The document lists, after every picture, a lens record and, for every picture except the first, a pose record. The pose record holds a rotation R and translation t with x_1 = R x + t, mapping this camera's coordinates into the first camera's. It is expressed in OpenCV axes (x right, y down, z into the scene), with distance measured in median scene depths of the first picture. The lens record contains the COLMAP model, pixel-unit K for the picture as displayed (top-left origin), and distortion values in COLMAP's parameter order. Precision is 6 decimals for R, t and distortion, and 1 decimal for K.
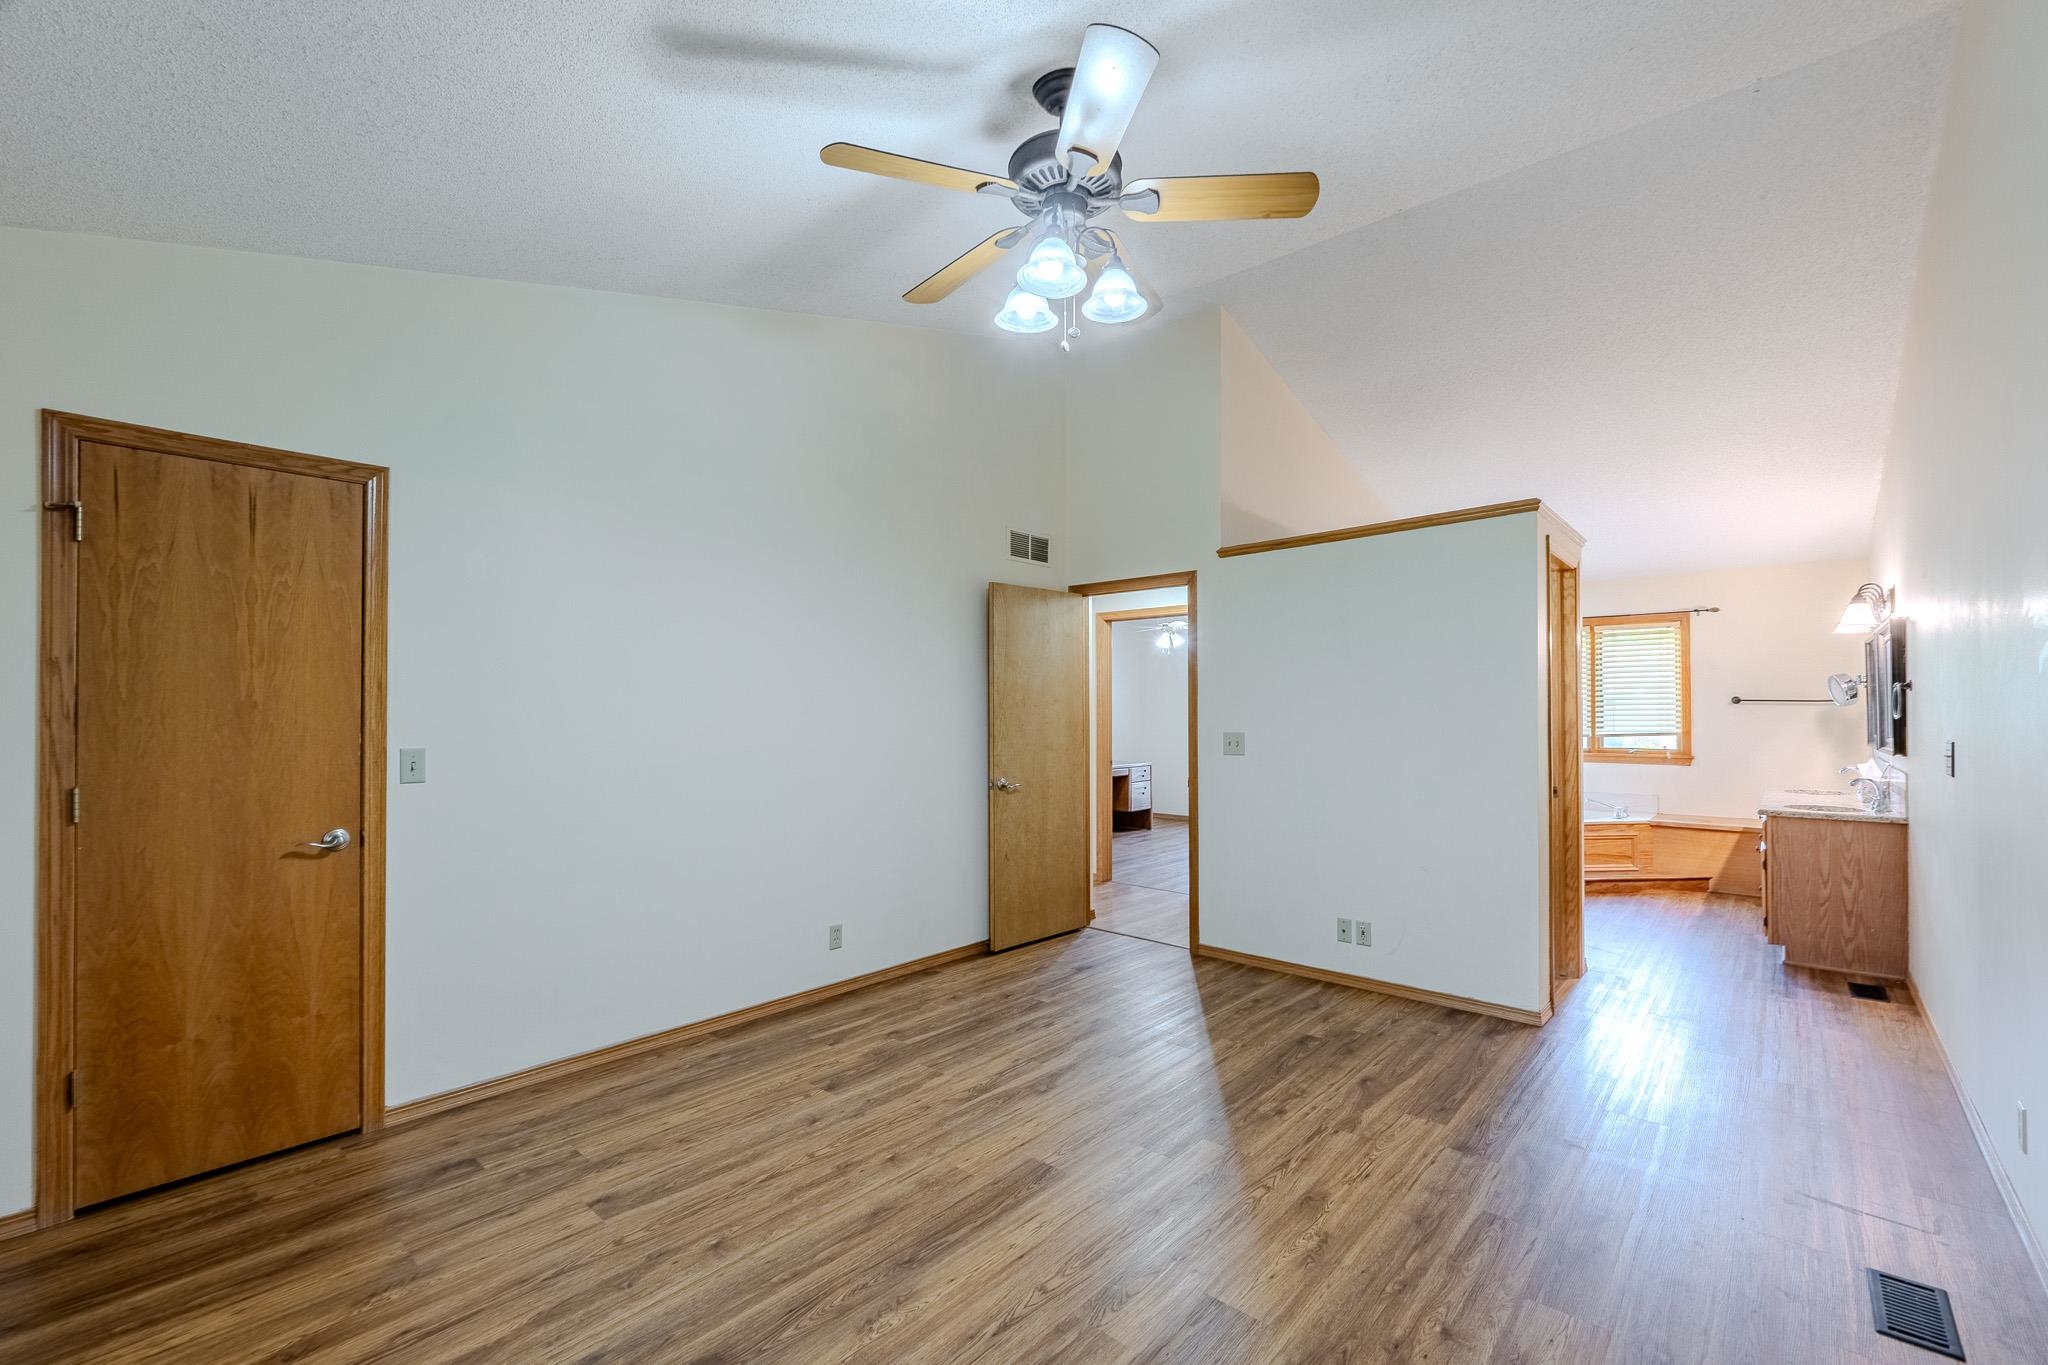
lens RADIAL K [[859.8, 0, 1005.6], [0, 859.8, 704.6], [0, 0, 1]] dist [-0.004475, -0.000671]
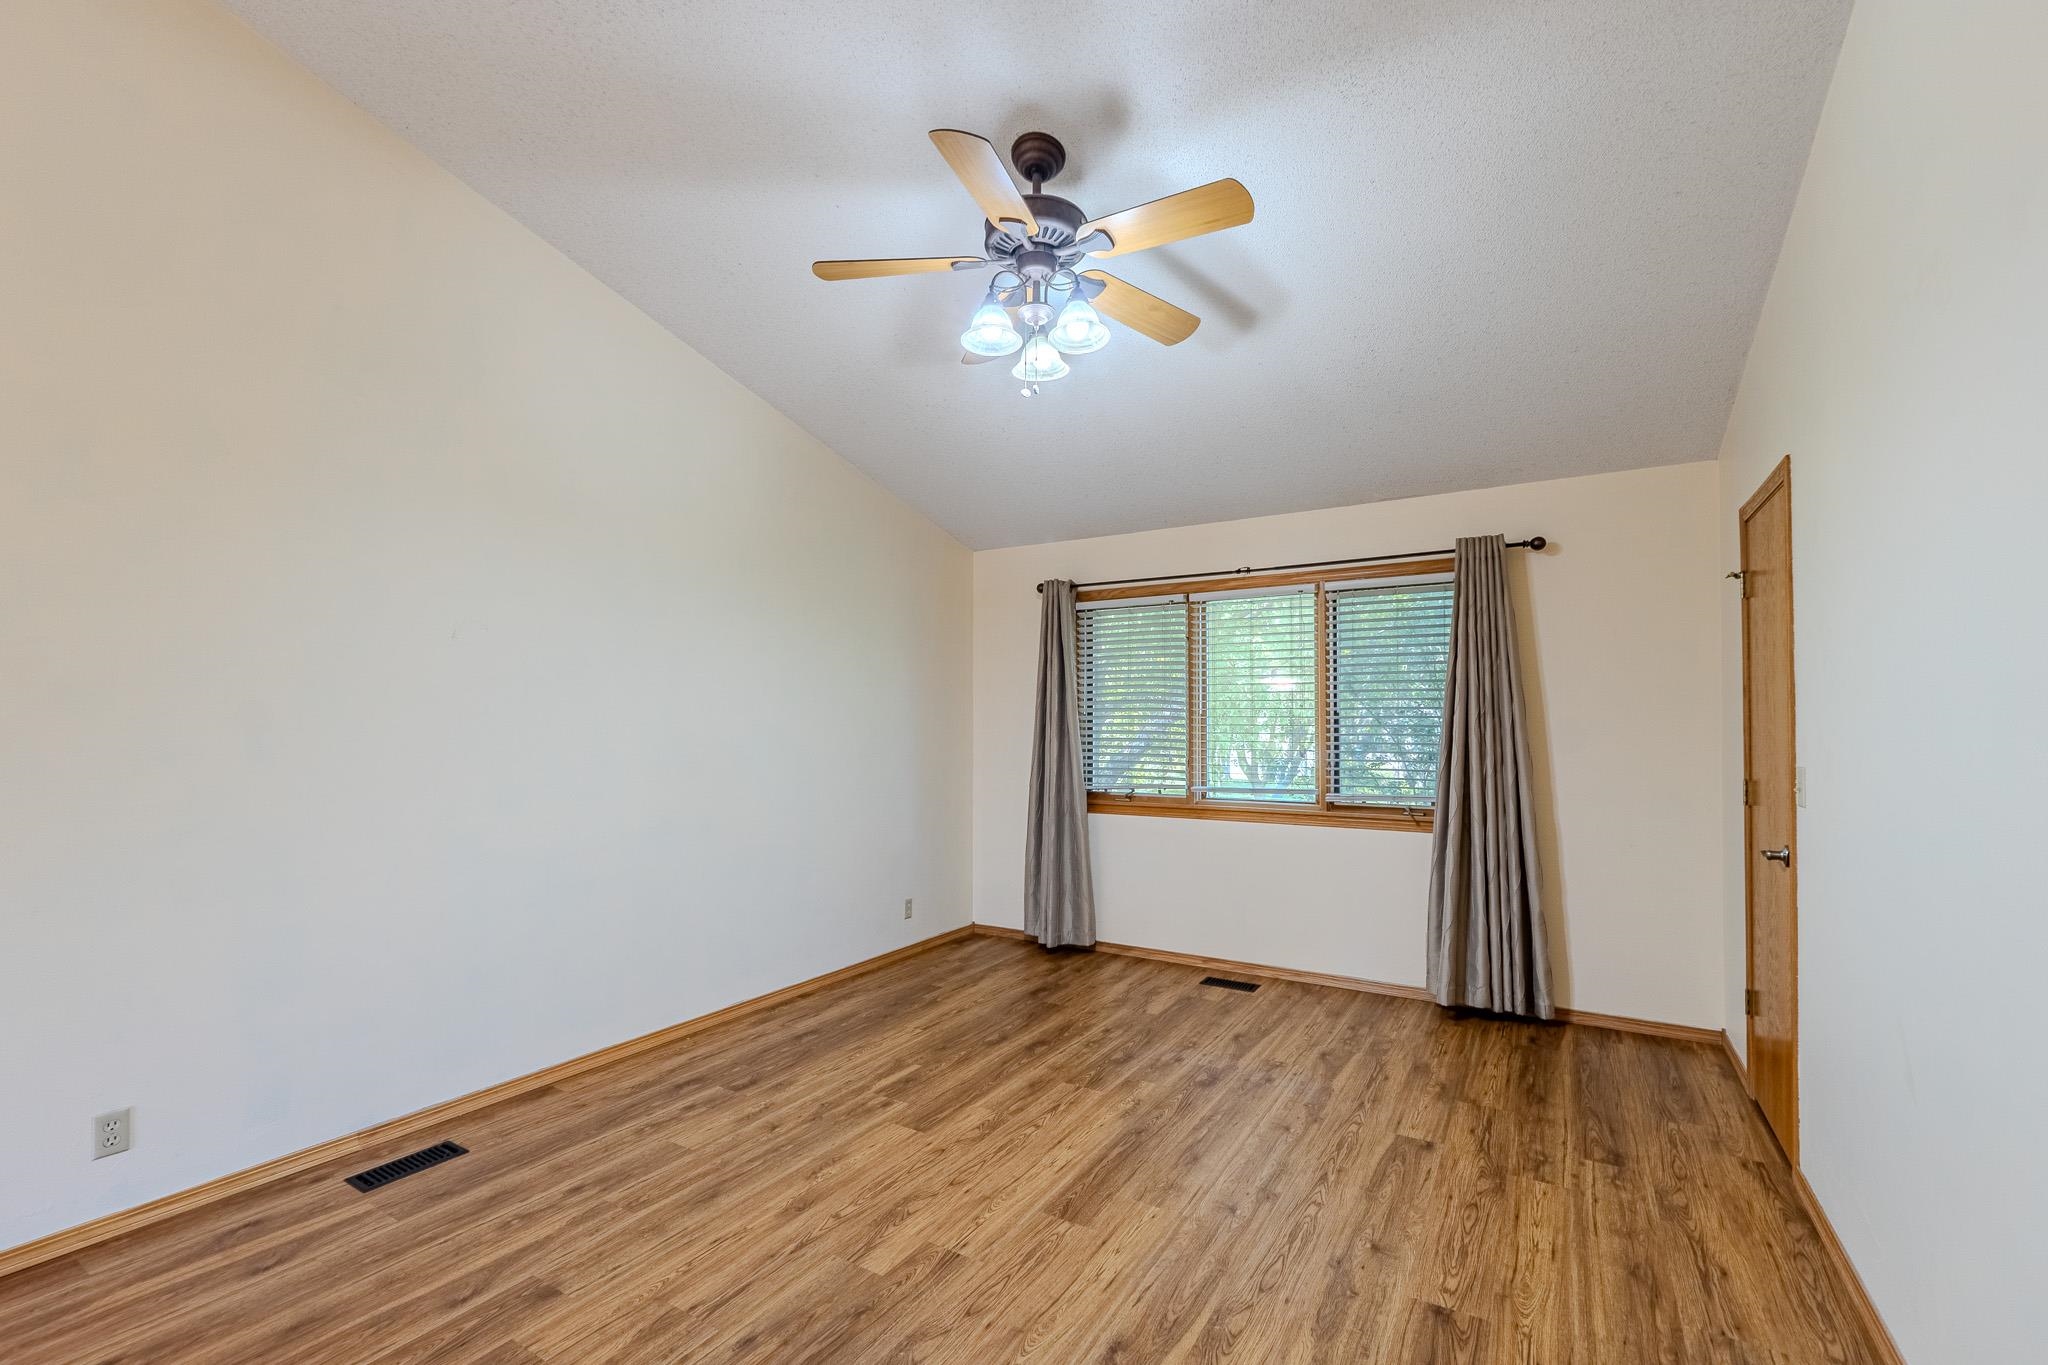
lens RADIAL K [[859.8, 0, 1017.5], [0, 859.8, 693.0], [0, 0, 1]] dist [-0.004475, -0.000671]
pose [[-0.982554, -0.005528, -0.185895, 0.283363], [0.003368, 0.998865, -0.047505, 0.018947], [0.185947, -0.047302, -0.981421, 1.990706]]
